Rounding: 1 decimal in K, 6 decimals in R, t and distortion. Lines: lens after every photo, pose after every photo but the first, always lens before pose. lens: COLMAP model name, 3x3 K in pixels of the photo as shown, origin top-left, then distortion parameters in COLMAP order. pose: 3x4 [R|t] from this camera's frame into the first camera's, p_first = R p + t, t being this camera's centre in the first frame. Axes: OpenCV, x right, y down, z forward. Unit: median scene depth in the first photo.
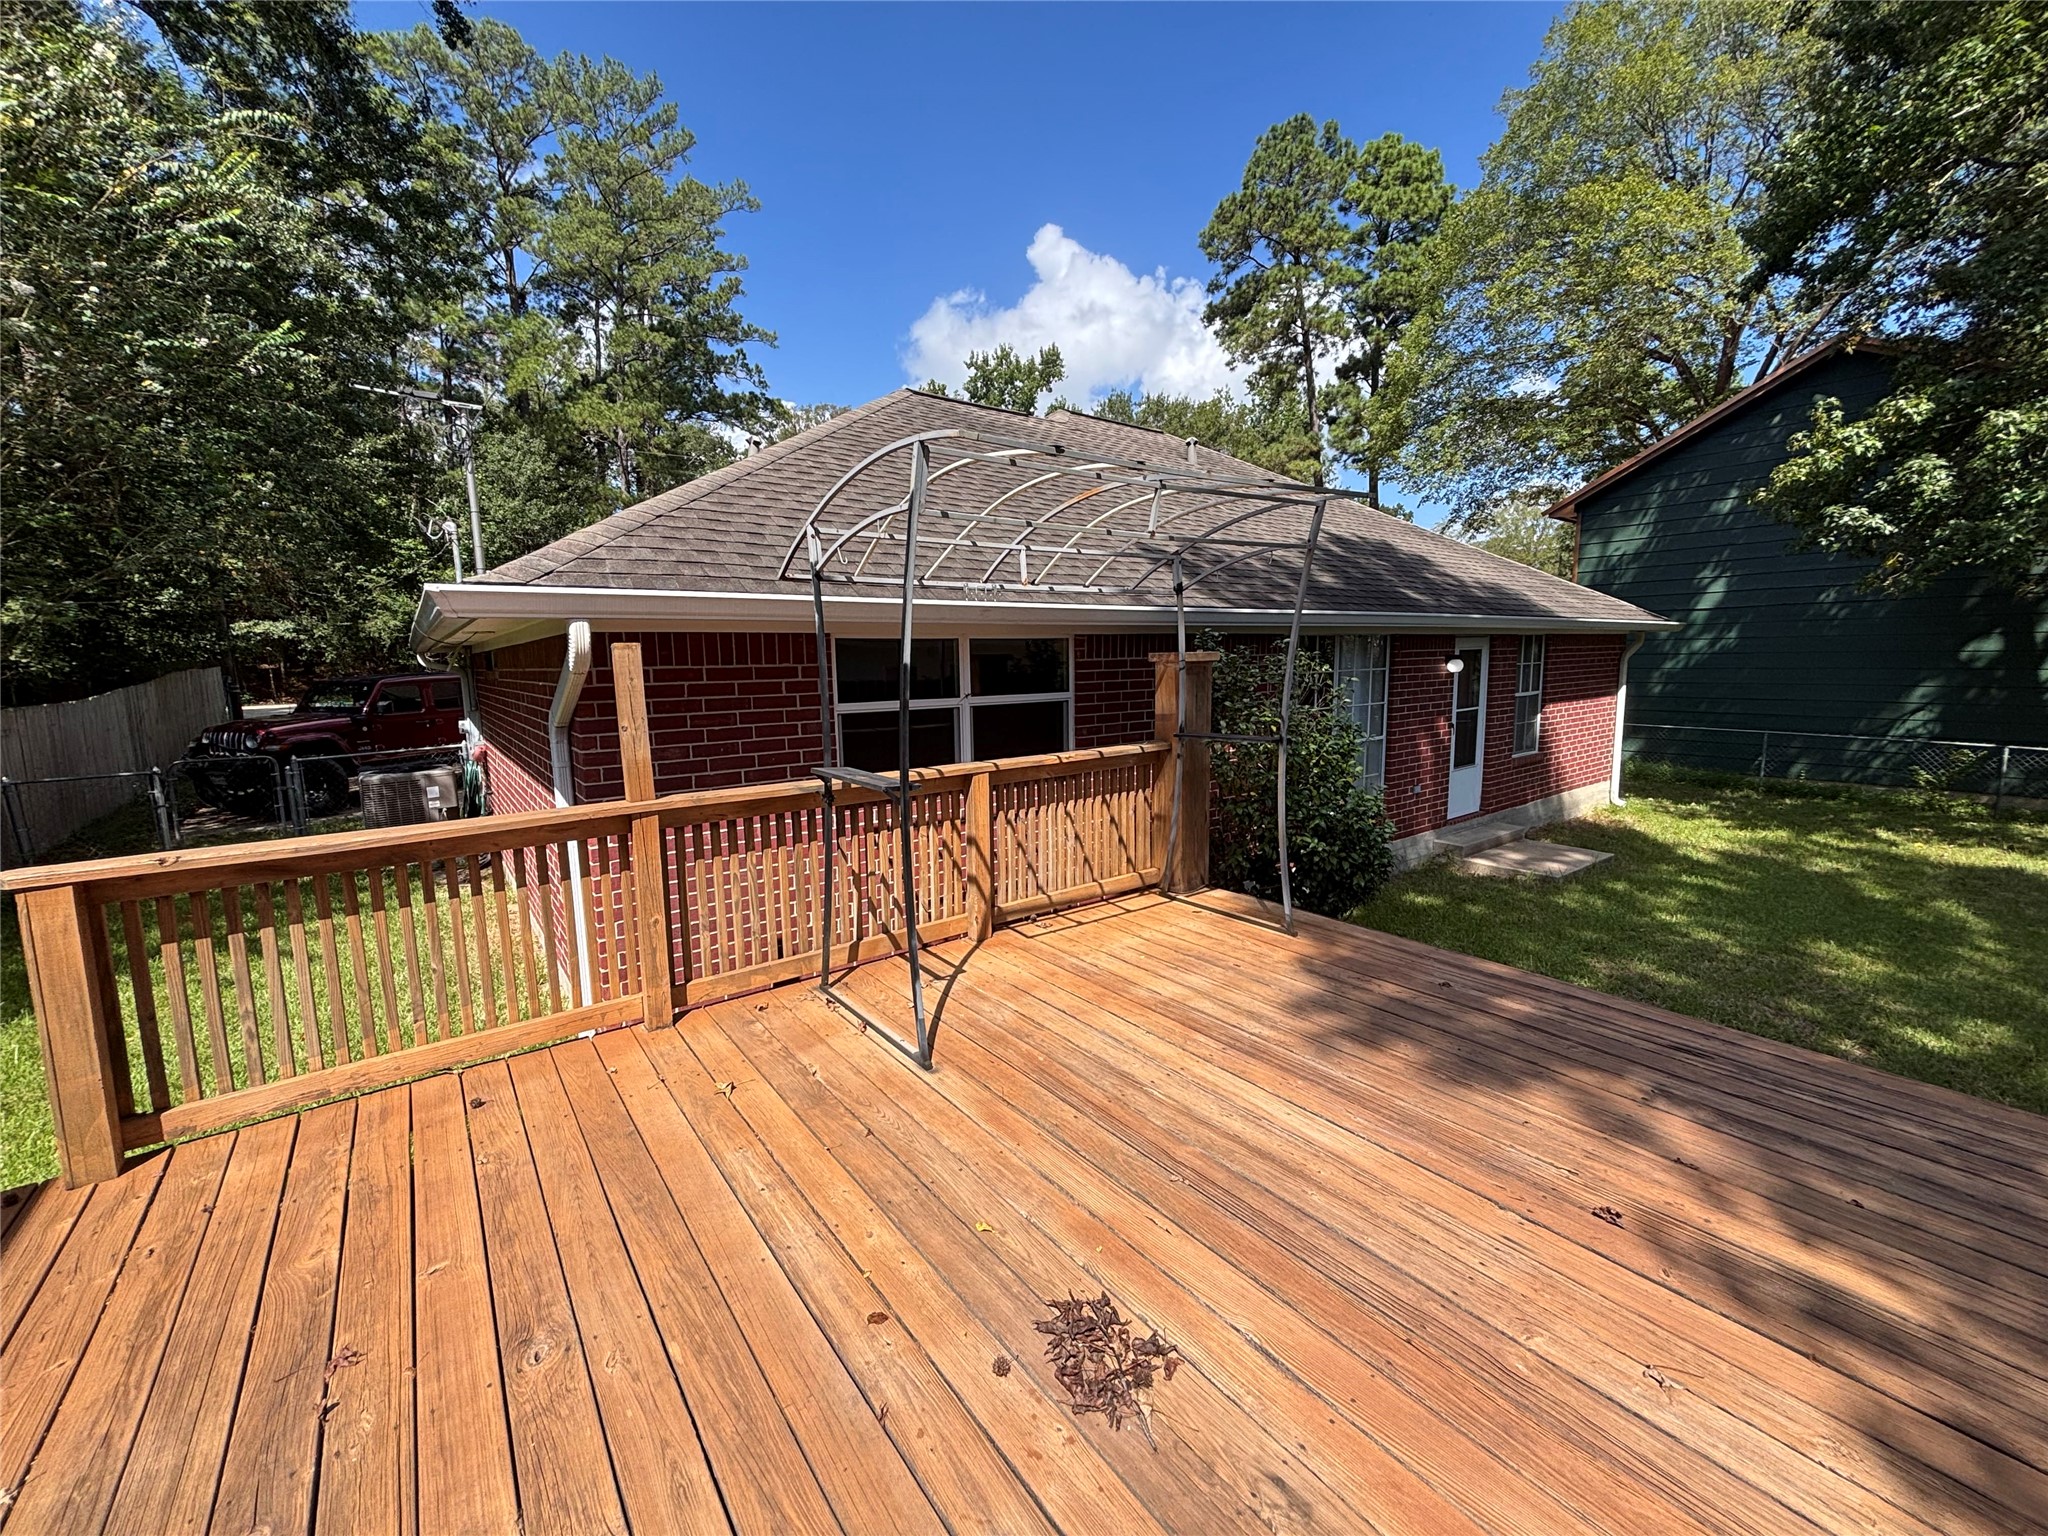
lens RADIAL K [[820.8, 0, 1024.0], [0, 820.8, 764.8], [0, 0, 1]] dist [-0.007439, 0.000076]
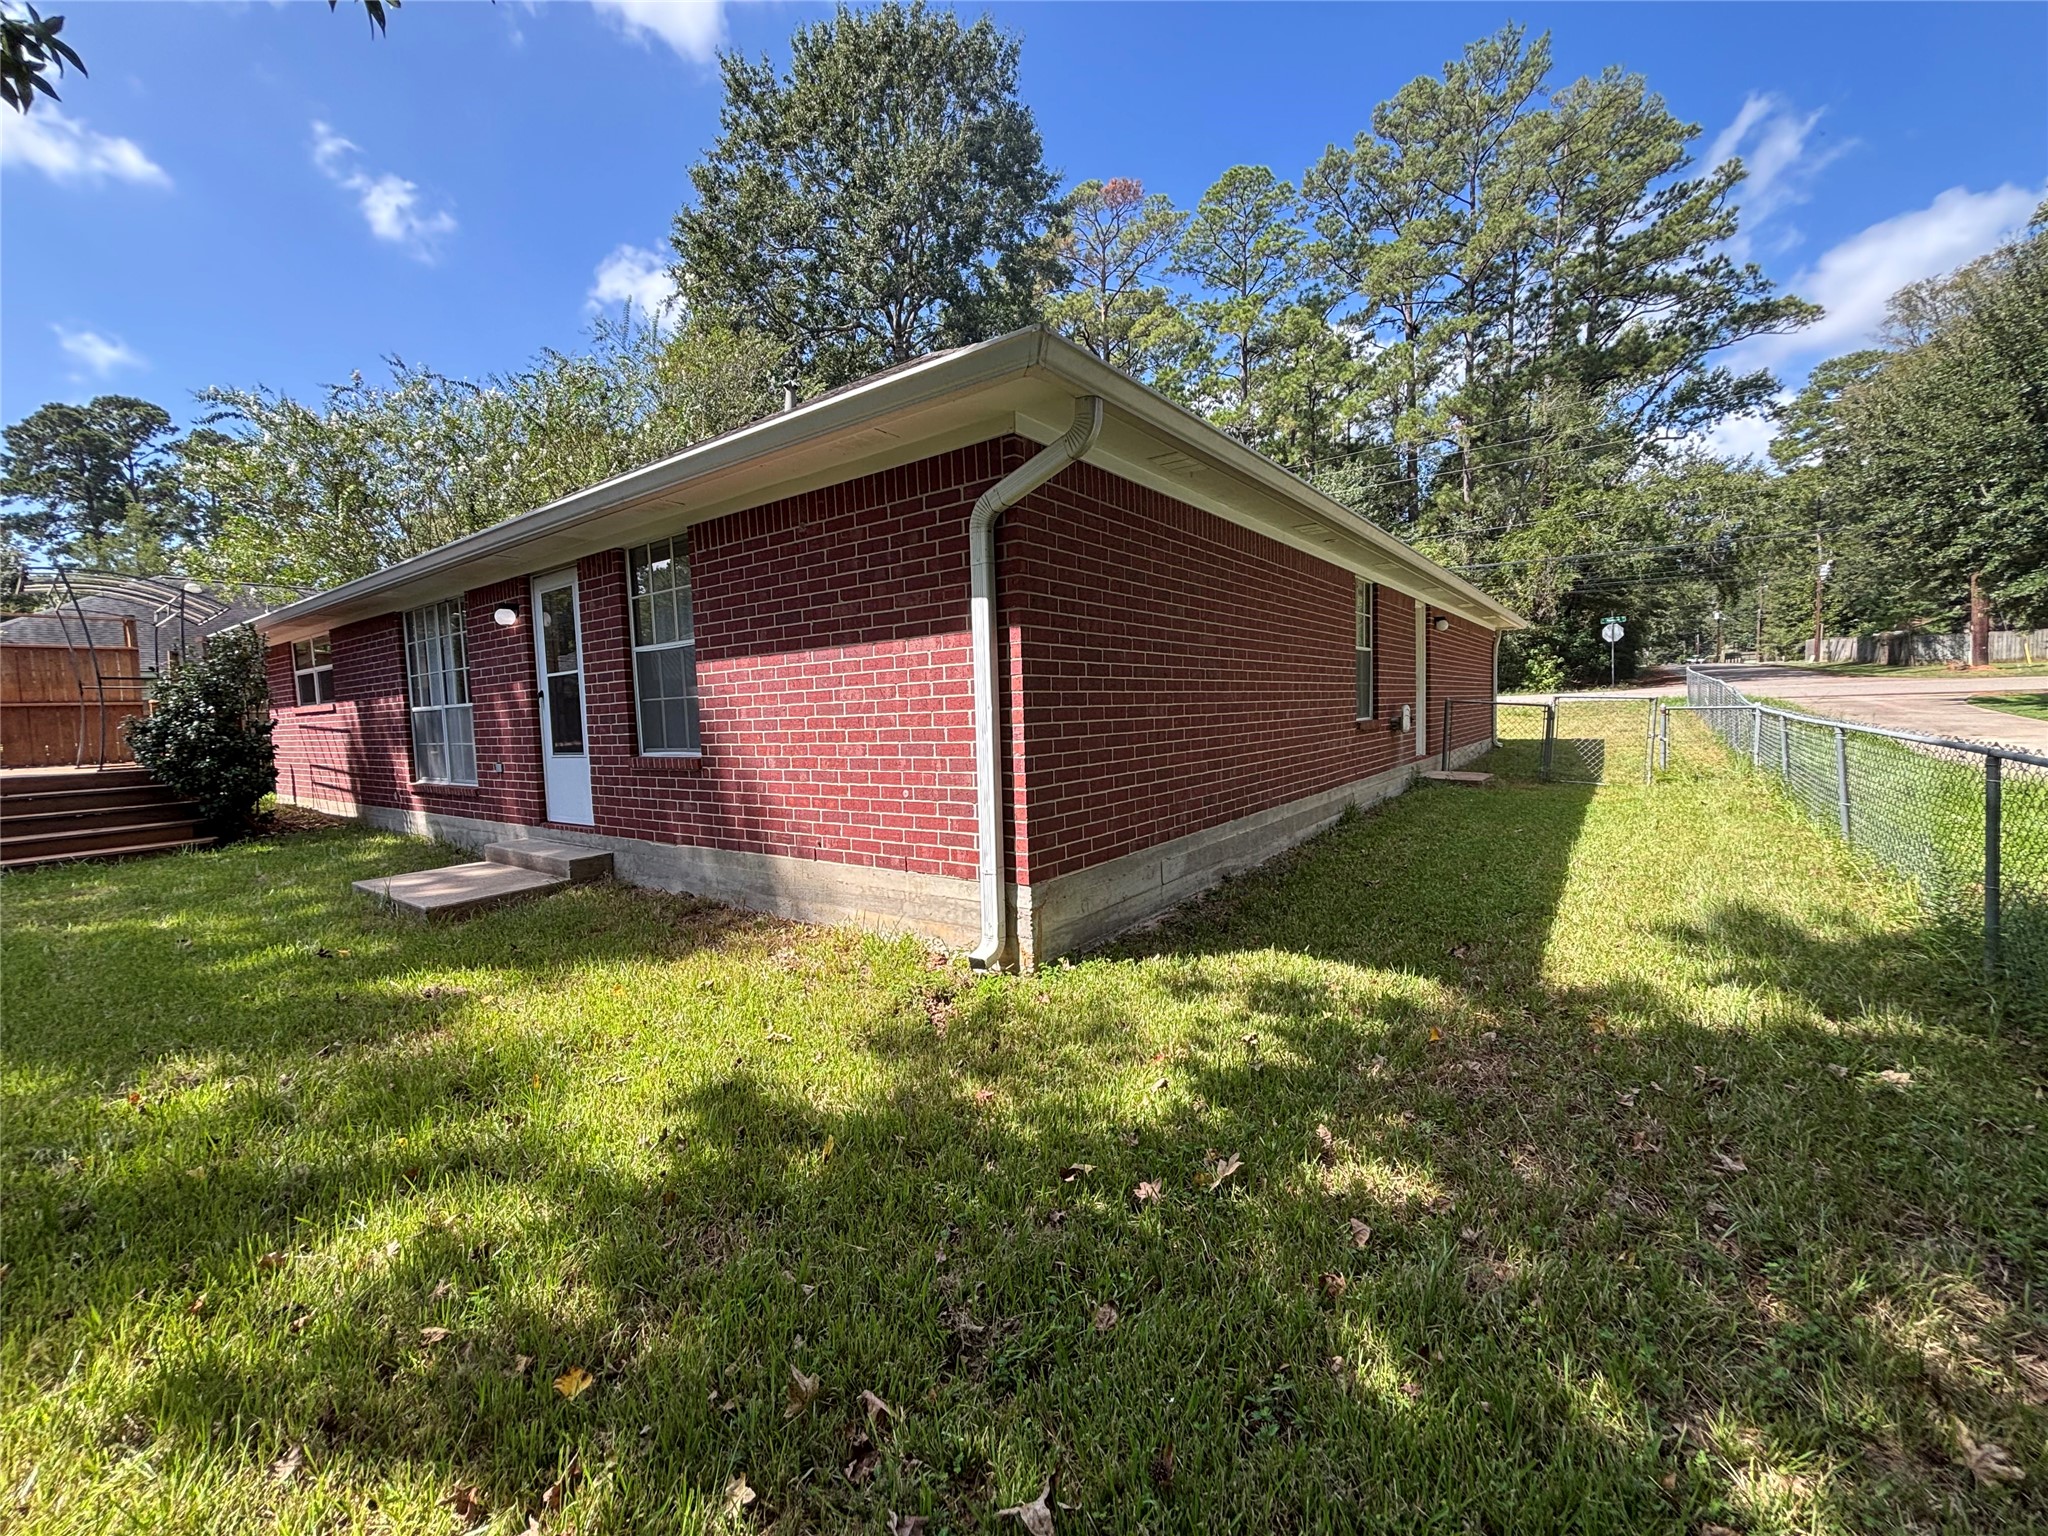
lens RADIAL K [[820.8, 0, 1030.0], [0, 820.8, 761.4], [0, 0, 1]] dist [-0.007439, 0.000076]
pose [[0.291970, 0.066673, -0.954101, 1.395810], [-0.093421, 0.994785, 0.040927, -0.060369], [0.951854, 0.077184, 0.296676, 1.223780]]
